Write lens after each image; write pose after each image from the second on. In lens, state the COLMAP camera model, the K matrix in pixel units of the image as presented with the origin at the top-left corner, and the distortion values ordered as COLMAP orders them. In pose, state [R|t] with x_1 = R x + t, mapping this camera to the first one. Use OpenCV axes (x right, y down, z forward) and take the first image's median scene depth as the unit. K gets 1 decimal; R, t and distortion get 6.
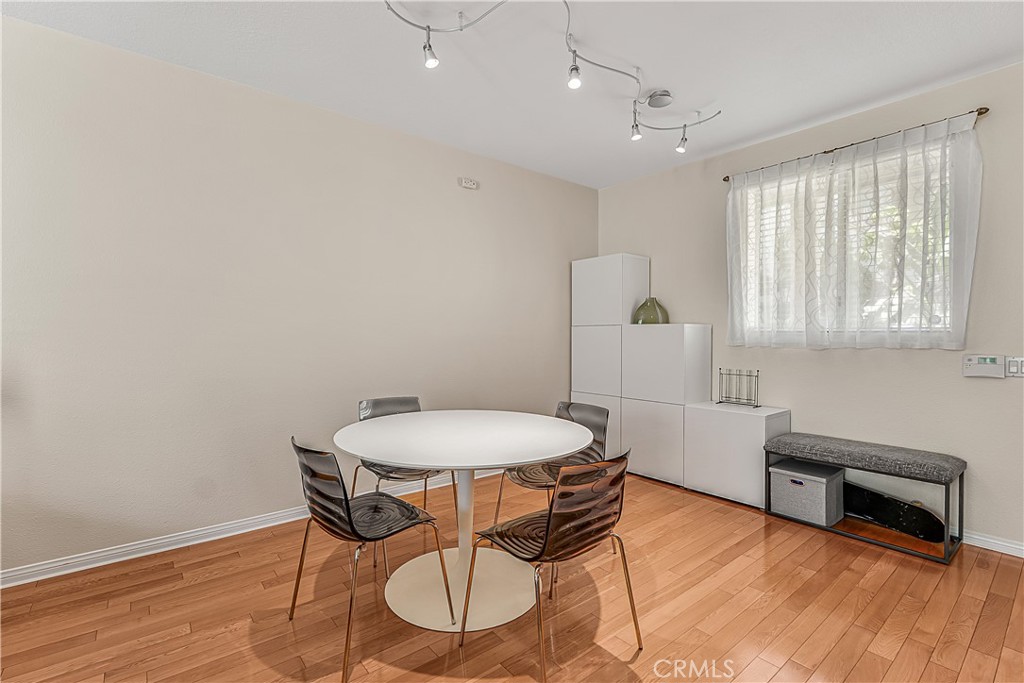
lens RADIAL K [[459.0, 0, 512.0], [0, 459.0, 341.5], [0, 0, 1]] dist [-0.004785, -0.000495]
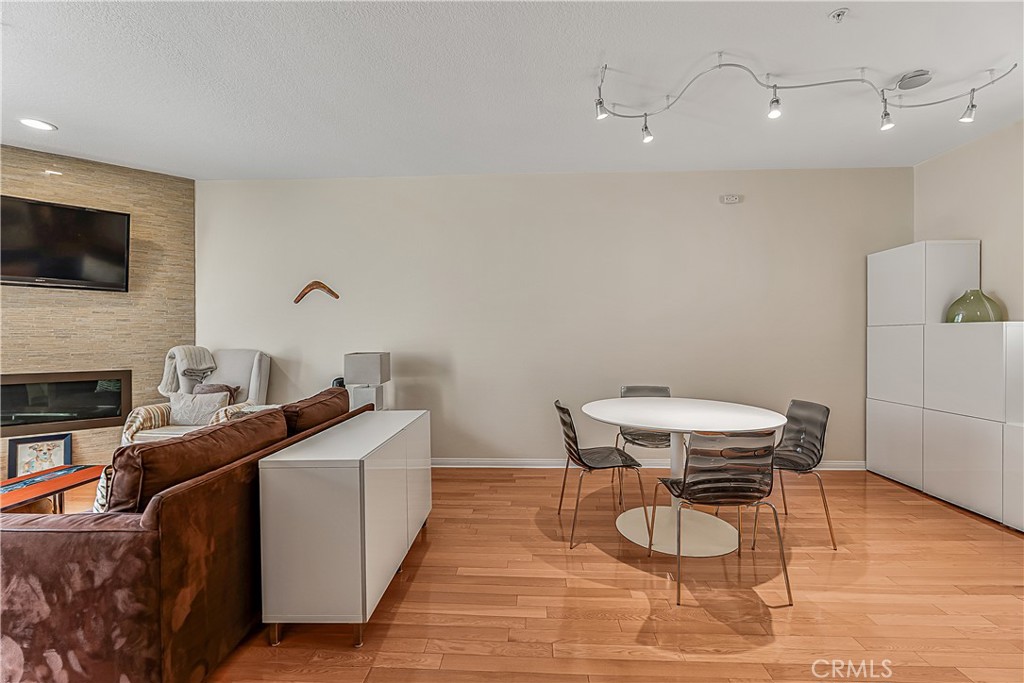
lens RADIAL K [[447.7, 0, 512.0], [0, 447.7, 341.5], [0, 0, 1]] dist [-0.002531, -0.000582]
pose [[0.743835, 0.002447, -0.668359, 0.331506], [-0.003392, 0.999994, -0.000113, -0.000774], [0.668355, 0.002351, 0.743839, -0.211345]]
